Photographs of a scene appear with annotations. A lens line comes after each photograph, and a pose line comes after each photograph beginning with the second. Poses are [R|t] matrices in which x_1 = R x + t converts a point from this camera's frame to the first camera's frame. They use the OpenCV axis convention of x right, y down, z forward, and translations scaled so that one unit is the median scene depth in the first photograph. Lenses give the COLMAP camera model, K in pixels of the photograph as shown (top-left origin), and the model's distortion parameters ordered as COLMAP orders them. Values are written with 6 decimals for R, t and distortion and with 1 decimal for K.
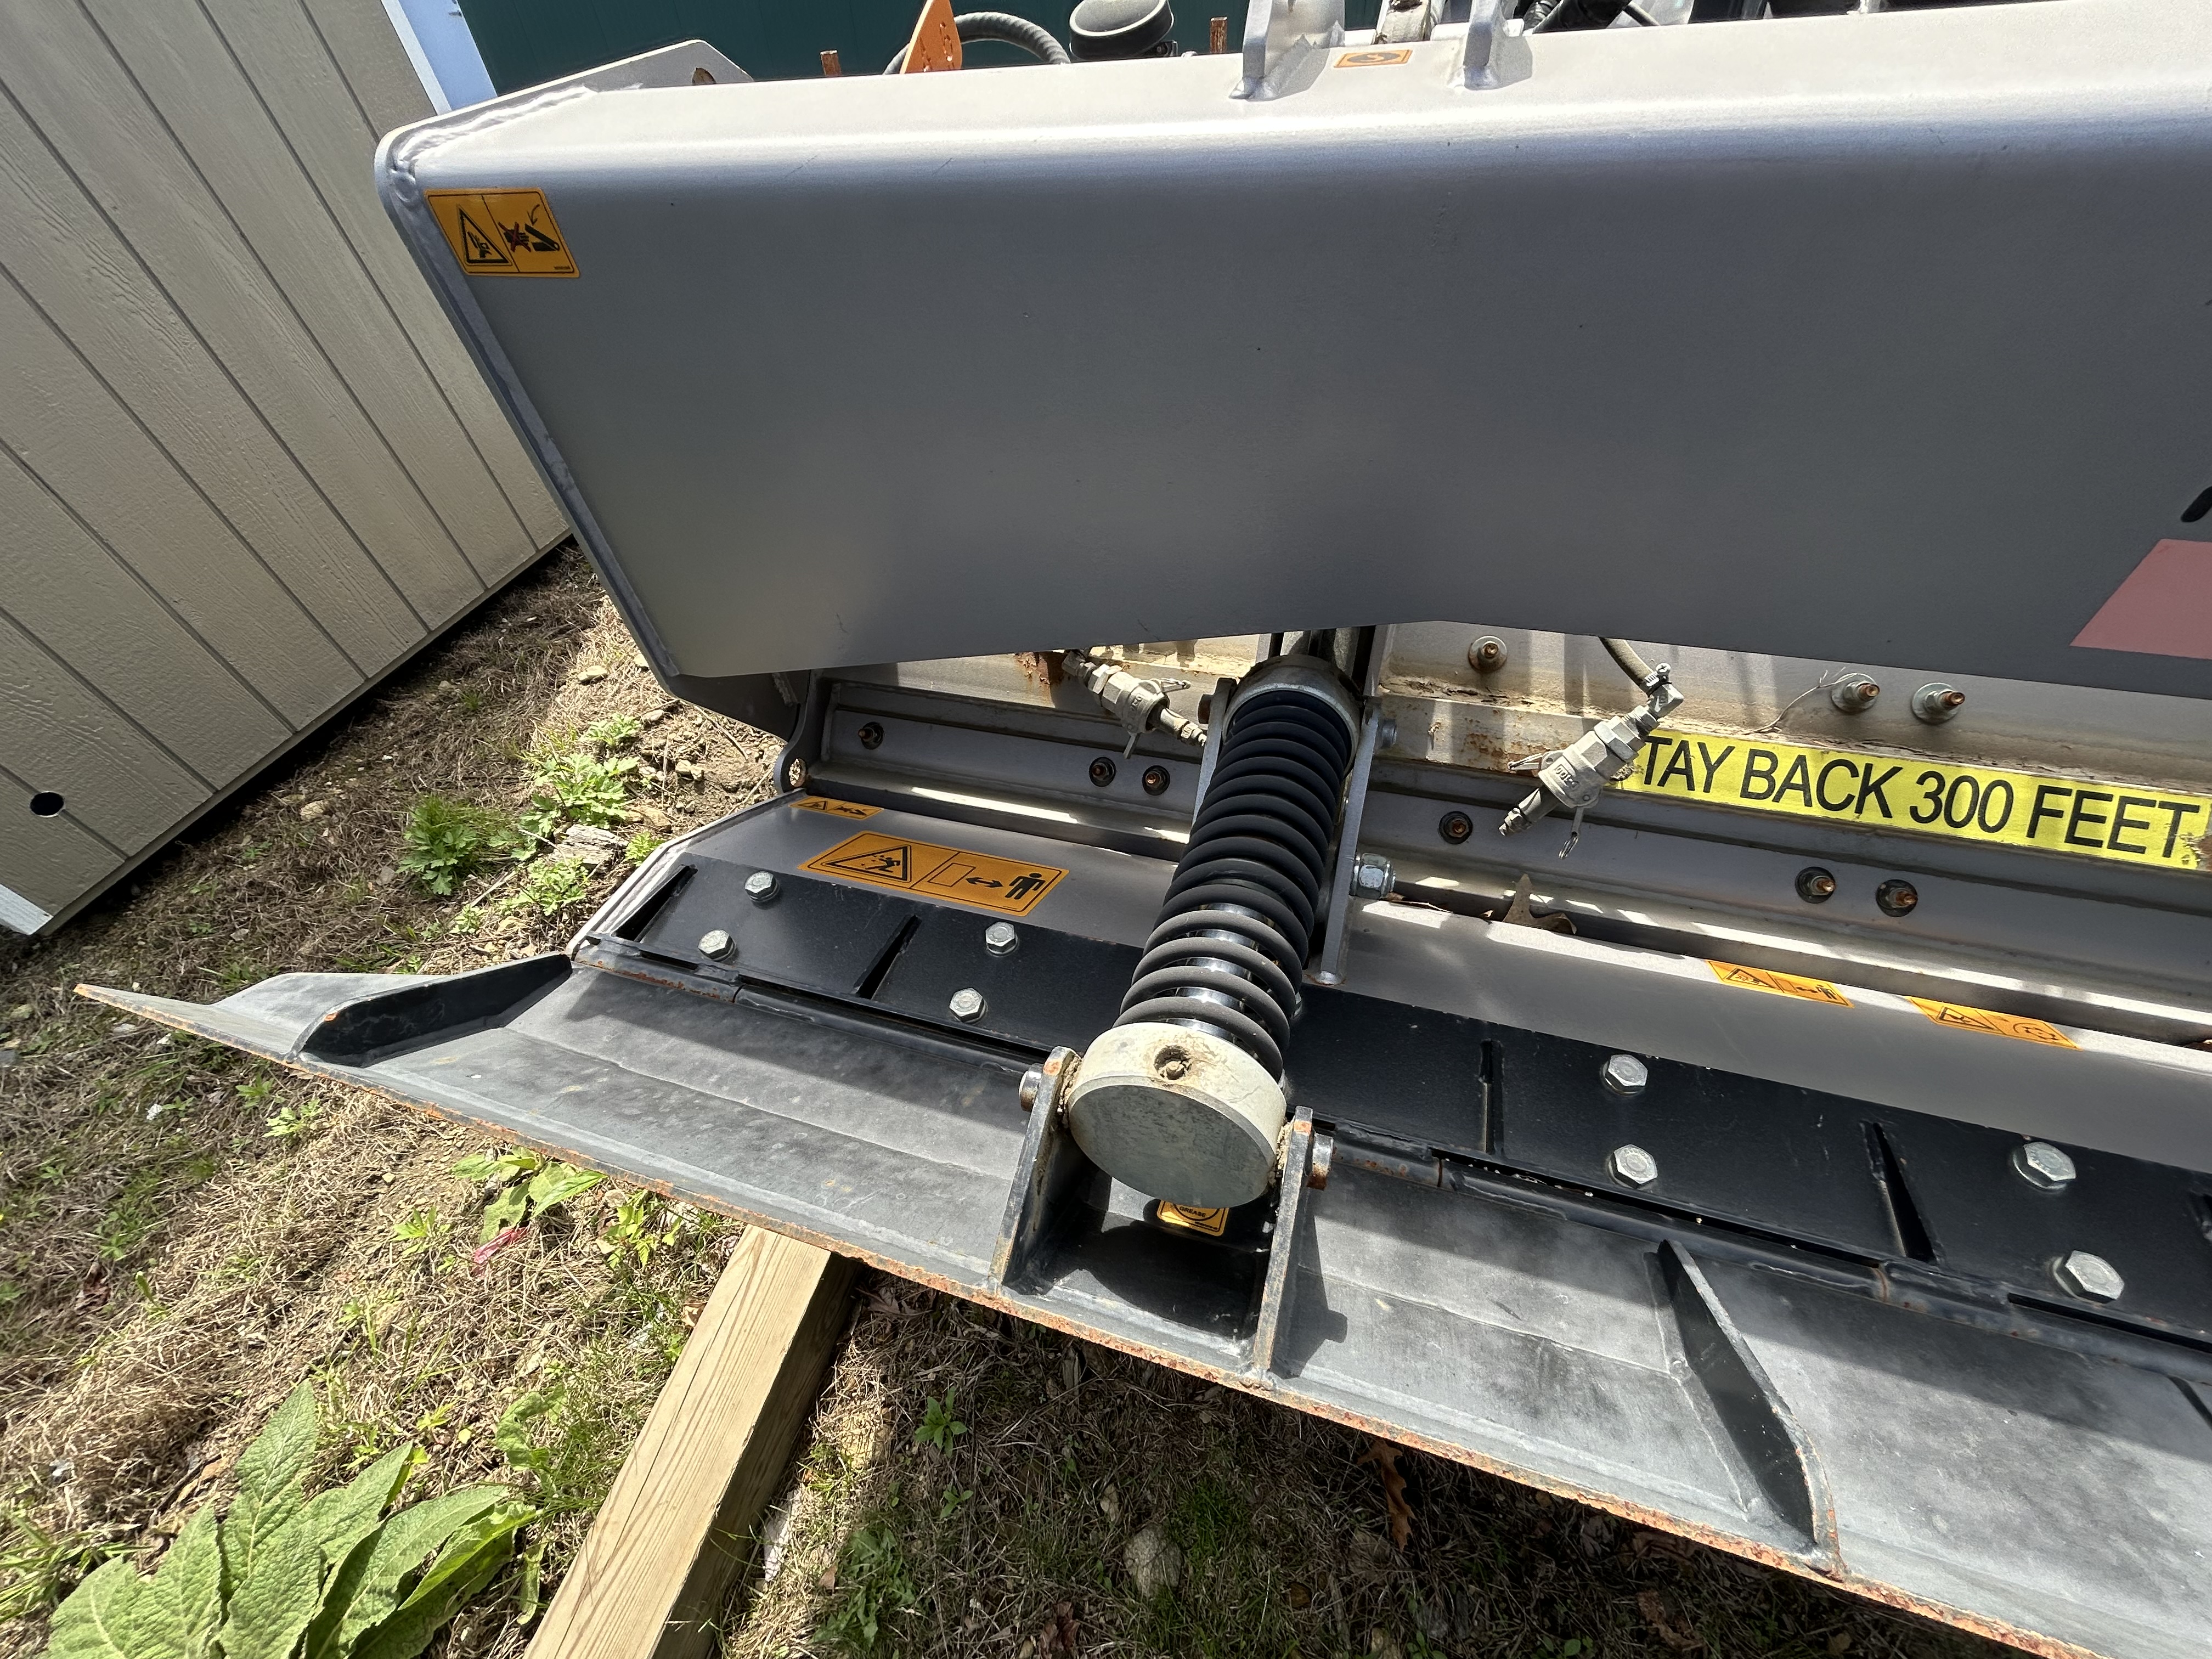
lens RADIAL K [[899.0, 0, 1111.0], [0, 899.0, 832.7], [0, 0, 1]] dist [0.002085, 0.000658]
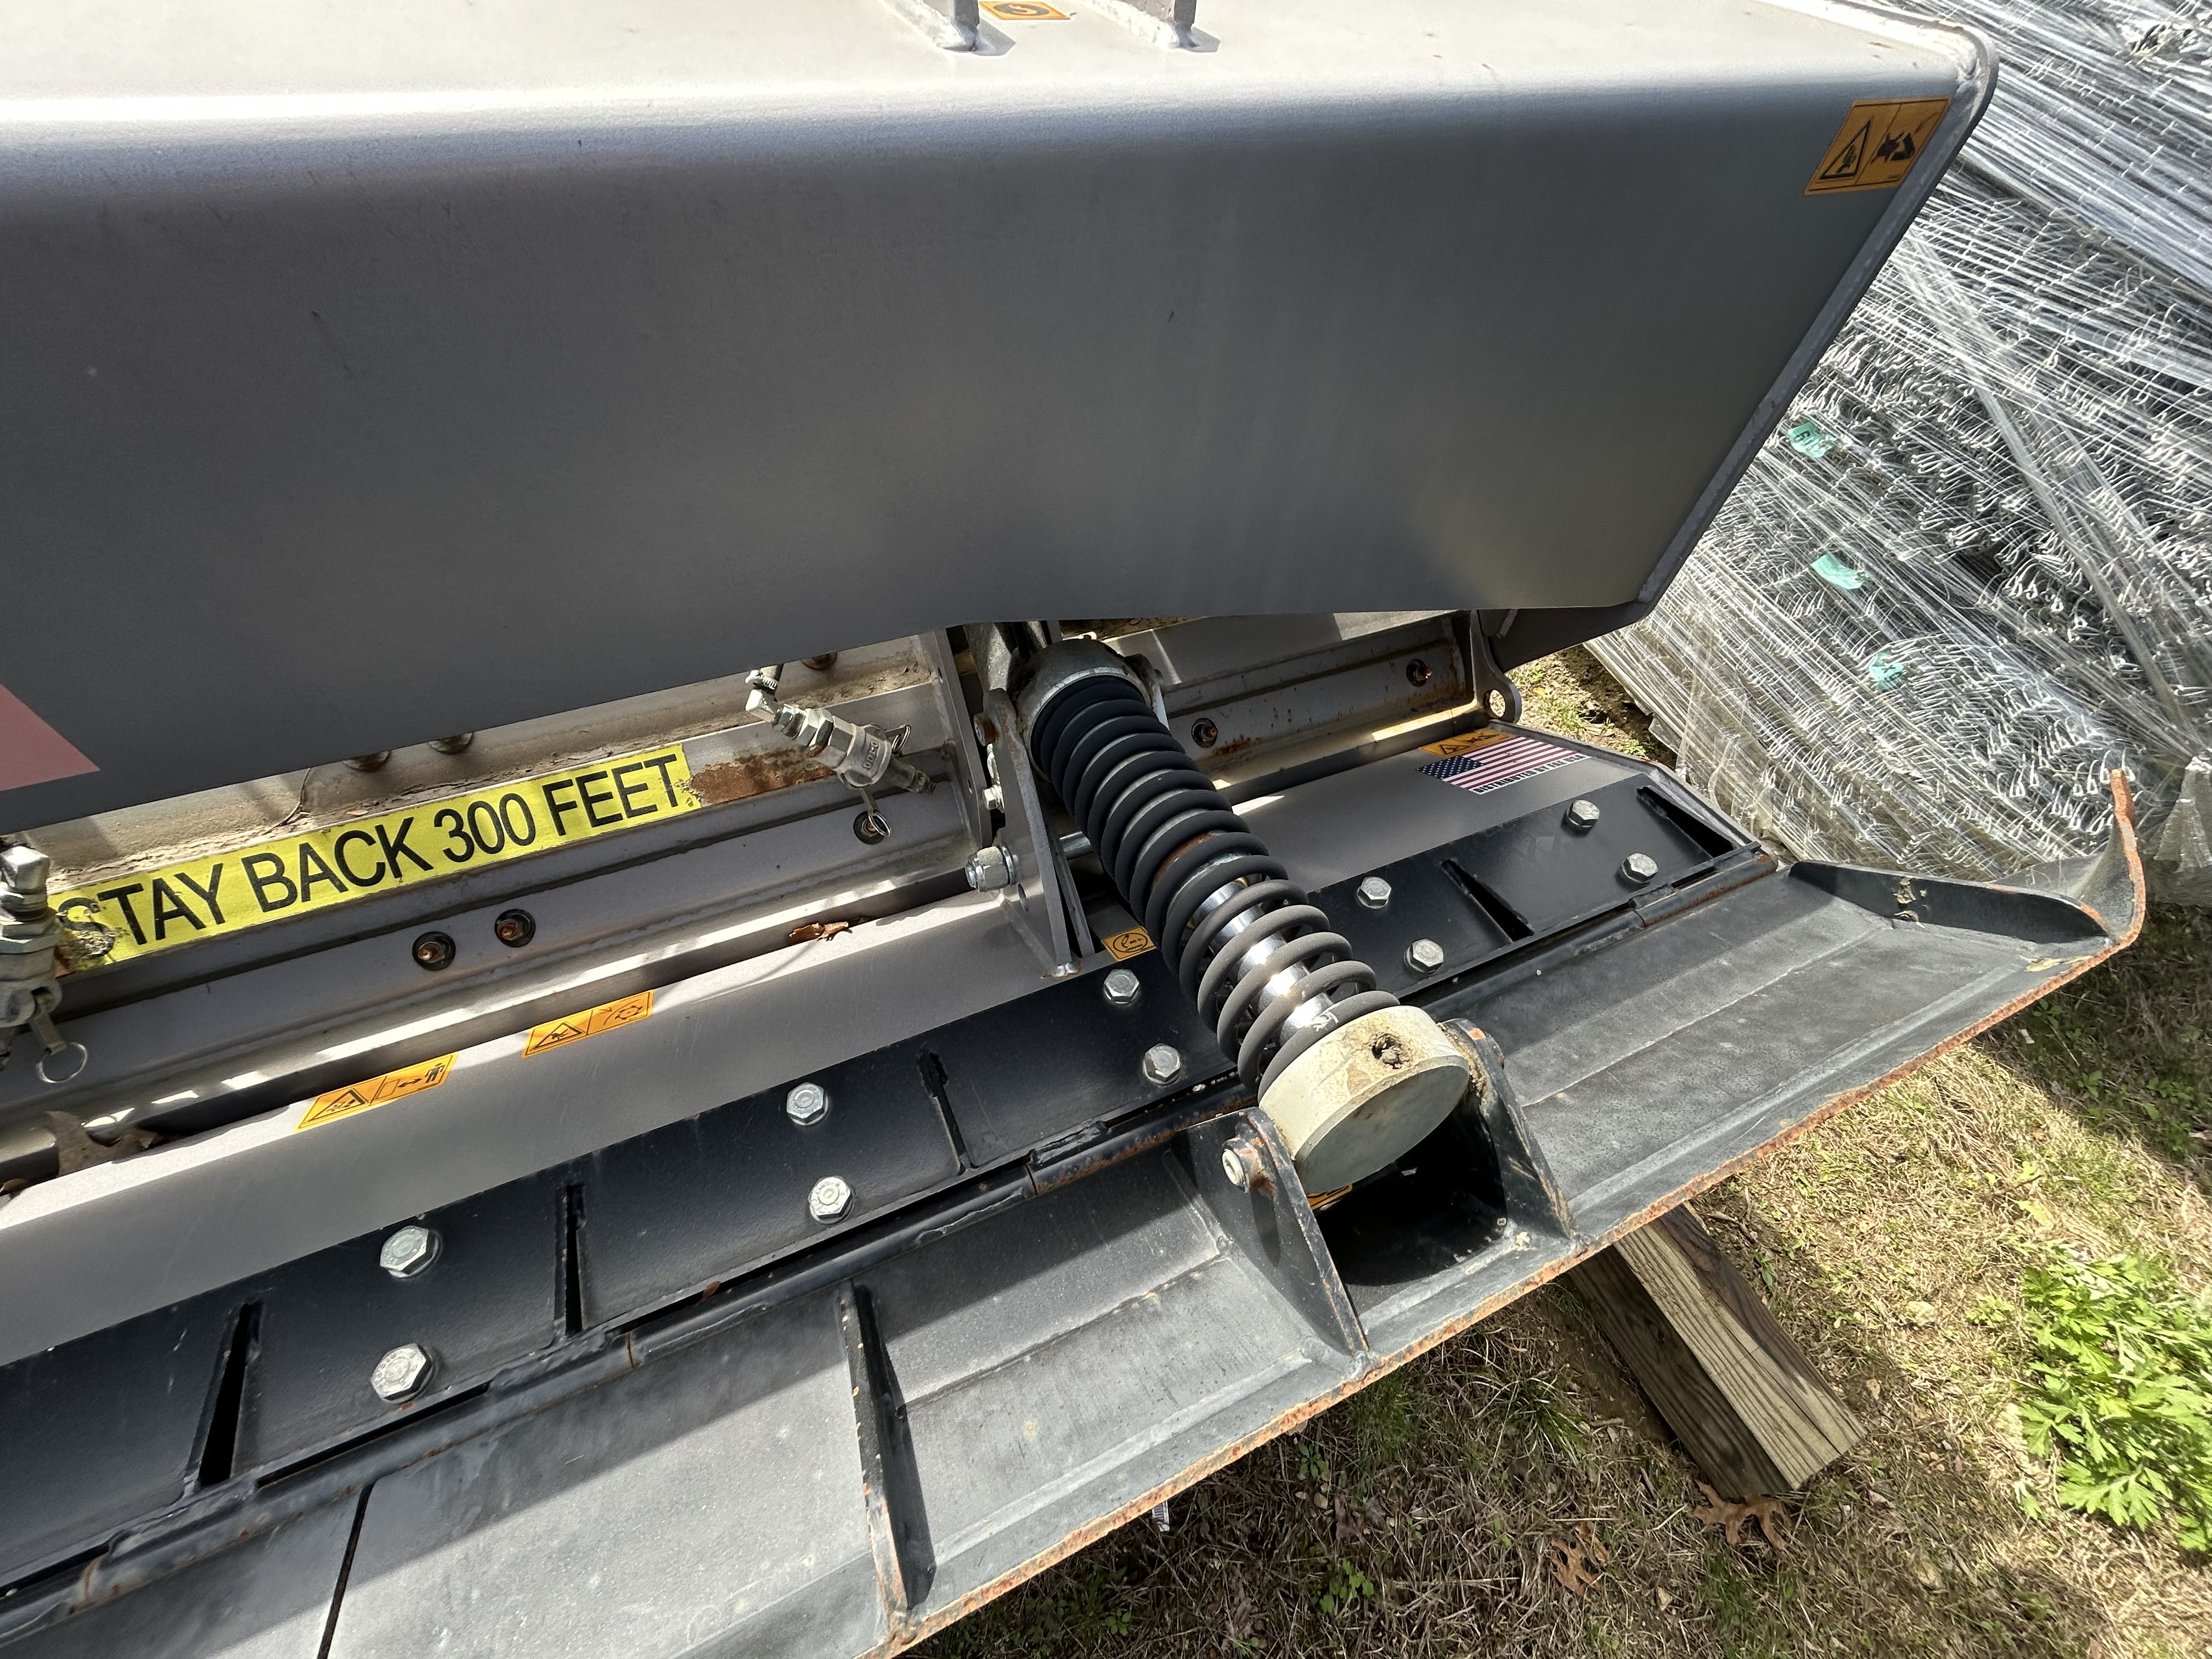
lens RADIAL K [[899.0, 0, 1099.0], [0, 899.0, 834.7], [0, 0, 1]] dist [0.002085, 0.000658]
pose [[0.732388, -0.431937, 0.526344, 0.893507], [0.410455, 0.896855, 0.164859, 0.082619], [-0.543263, 0.095300, 0.834136, -0.167935]]
